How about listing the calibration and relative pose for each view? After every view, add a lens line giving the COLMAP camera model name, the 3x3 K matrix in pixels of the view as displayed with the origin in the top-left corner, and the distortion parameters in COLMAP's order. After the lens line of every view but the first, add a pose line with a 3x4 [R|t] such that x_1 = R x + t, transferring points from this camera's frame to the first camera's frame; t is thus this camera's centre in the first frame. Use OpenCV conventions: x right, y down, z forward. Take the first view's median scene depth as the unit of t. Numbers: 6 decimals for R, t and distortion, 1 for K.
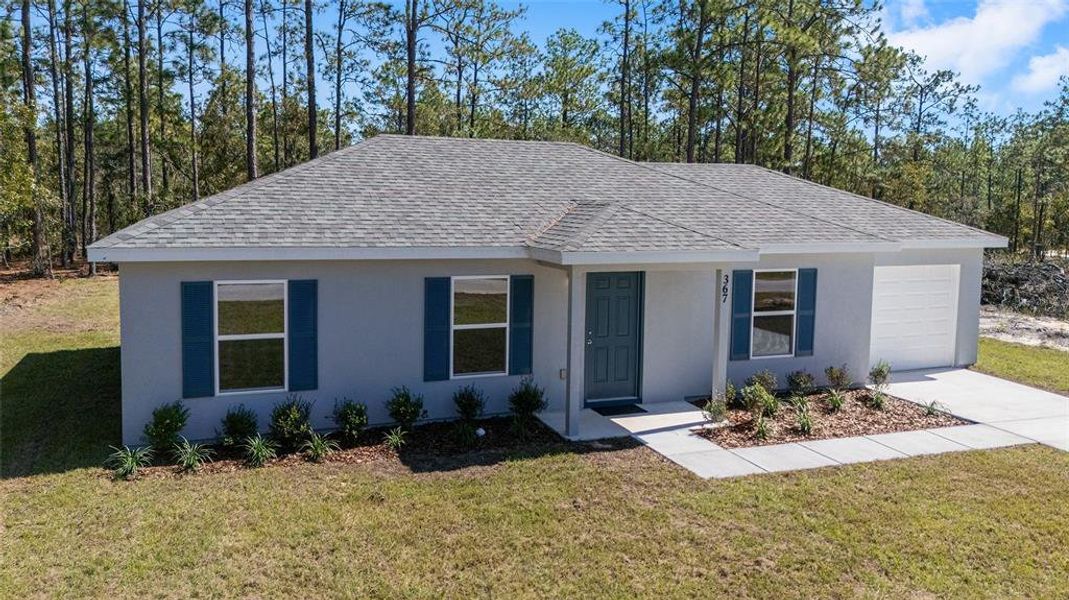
lens RADIAL K [[830.3, 0, 532.4], [0, 830.3, 270.8], [0, 0, 1]] dist [0.087453, -0.098592]
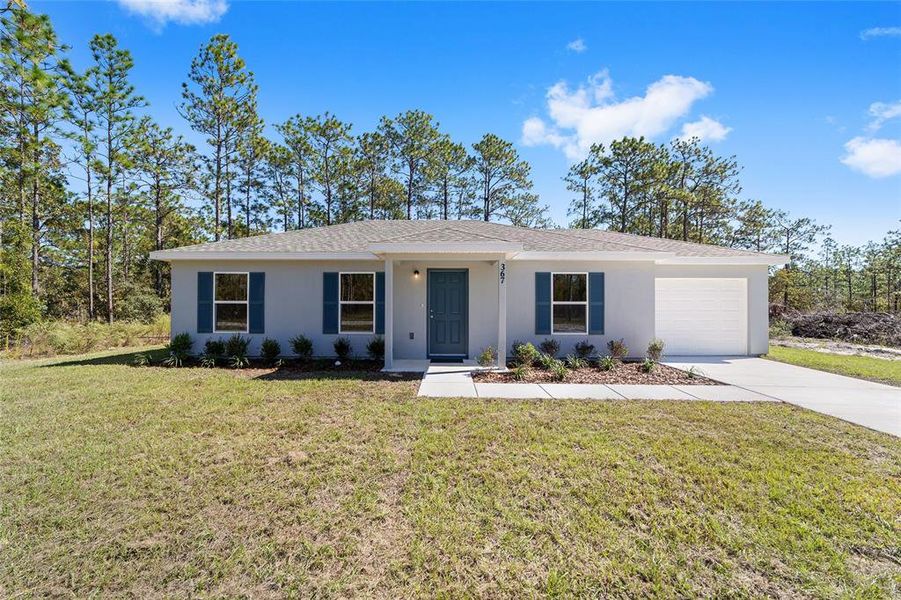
lens RADIAL K [[347.0, 0, 444.3], [0, 347.0, 301.8], [0, 0, 1]] dist [-0.018606, 0.009218]
pose [[0.925752, -0.014762, -0.377843, 0.366940], [-0.023563, 0.995044, -0.096608, 0.129614], [0.377397, 0.098338, 0.920816, 0.432516]]
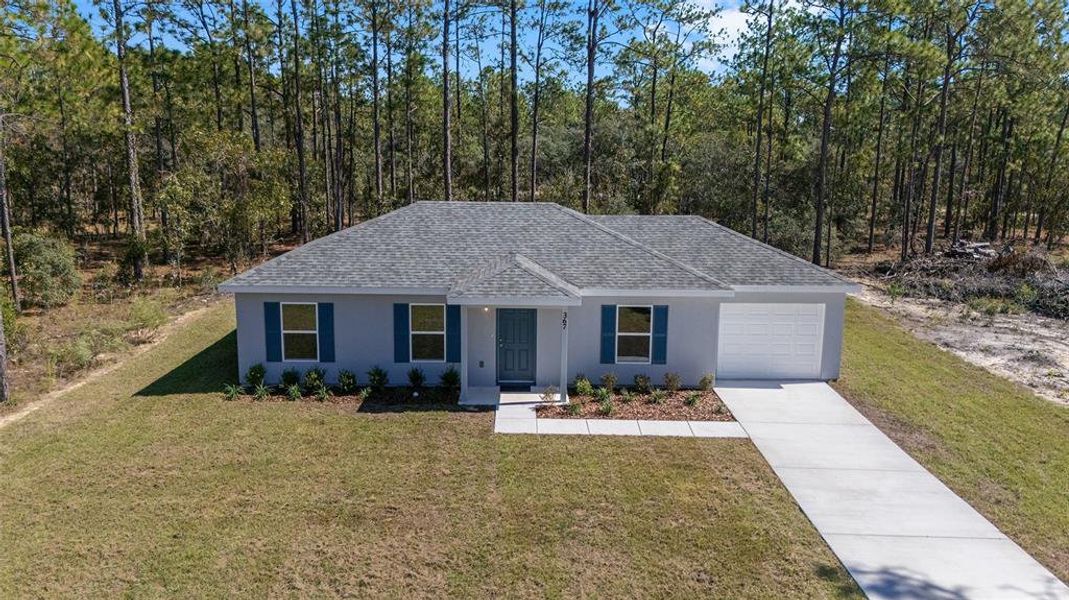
lens RADIAL K [[806.6, 0, 534.5], [0, 806.6, 300.0], [0, 0, 1]] dist [0.102263, -0.169066]
pose [[0.937067, 0.061594, -0.343674, 0.717503], [-0.028546, 0.994537, 0.100407, -0.175461], [0.347981, -0.084277, 0.933706, -0.470901]]
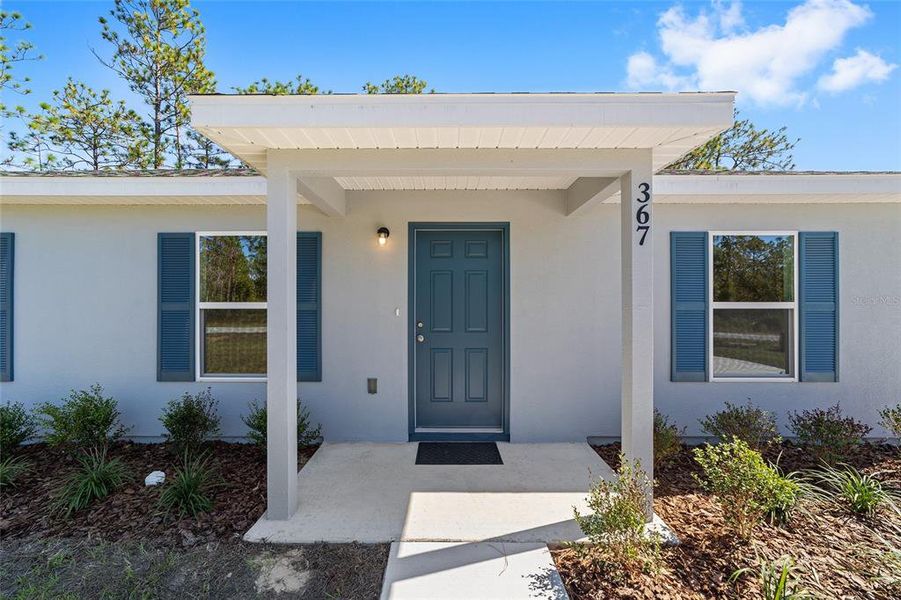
lens RADIAL K [[347.0, 0, 444.3], [0, 347.0, 301.8], [0, 0, 1]] dist [-0.018606, 0.009218]
pose [[0.931260, -0.016030, -0.364001, 0.201896], [-0.020050, 0.995263, -0.095124, 0.088293], [0.363802, 0.095883, 0.926528, 0.808480]]
